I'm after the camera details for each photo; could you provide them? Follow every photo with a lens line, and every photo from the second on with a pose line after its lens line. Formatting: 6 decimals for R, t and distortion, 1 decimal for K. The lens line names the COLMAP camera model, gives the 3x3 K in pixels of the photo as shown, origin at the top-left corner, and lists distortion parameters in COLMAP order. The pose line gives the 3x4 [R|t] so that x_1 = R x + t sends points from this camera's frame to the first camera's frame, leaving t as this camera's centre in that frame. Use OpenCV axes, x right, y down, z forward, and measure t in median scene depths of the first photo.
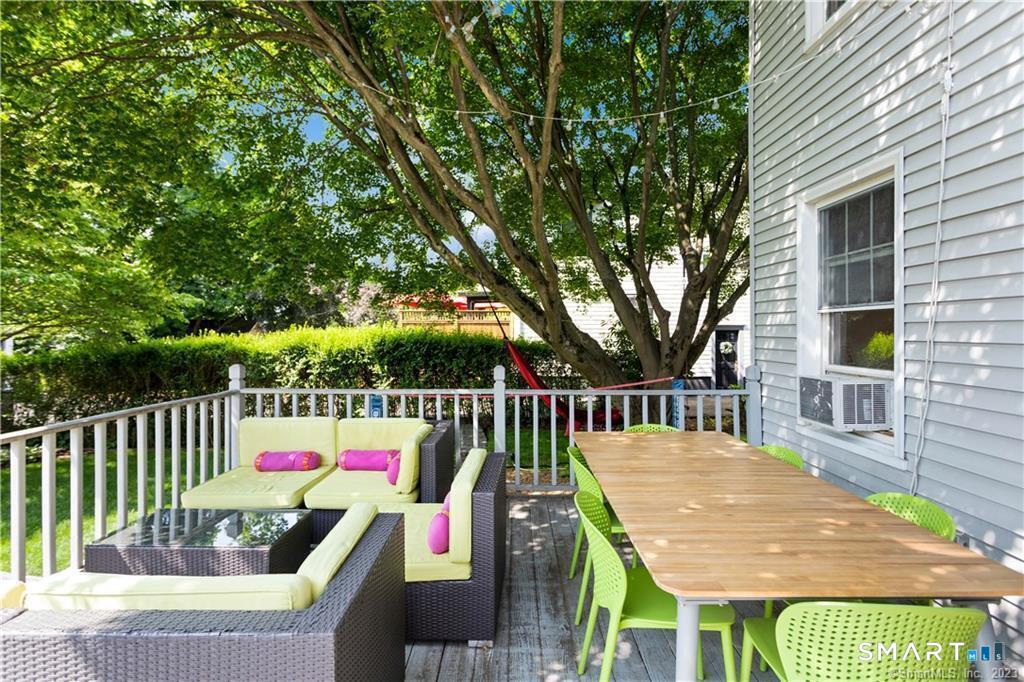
lens RADIAL K [[487.7, 0, 528.6], [0, 487.7, 329.3], [0, 0, 1]] dist [0.002614, -0.000191]
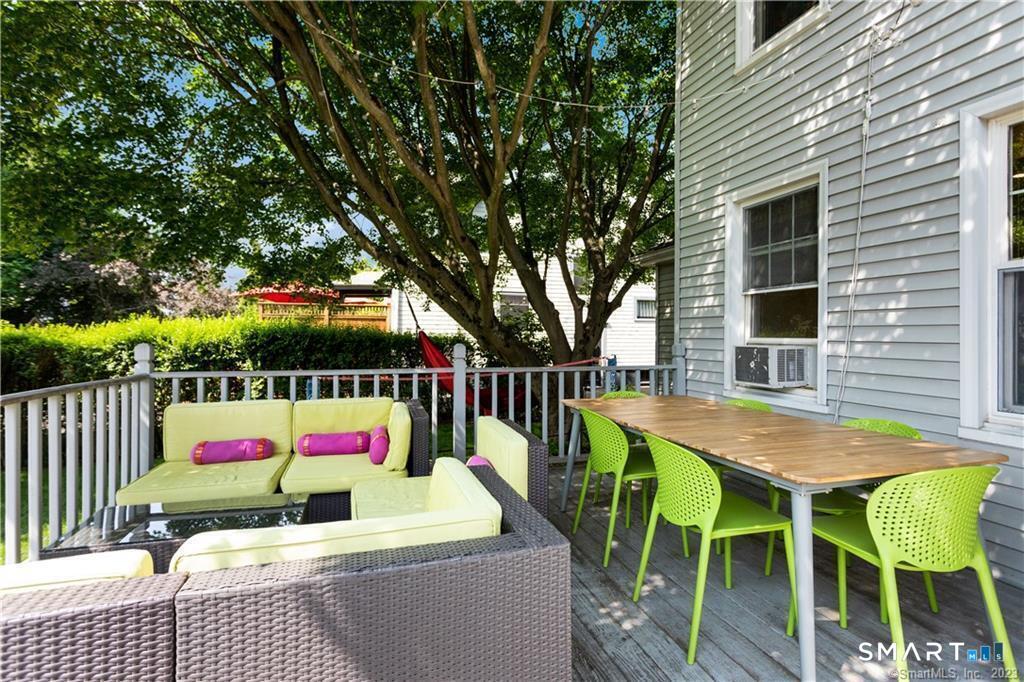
lens RADIAL K [[487.7, 0, 520.6], [0, 487.7, 338.3], [0, 0, 1]] dist [0.002614, -0.000191]
pose [[0.955559, 0.000920, 0.294799, -0.307169], [-0.004008, 0.999943, 0.009871, 0.069118], [-0.294773, -0.010614, 0.955508, 0.020414]]
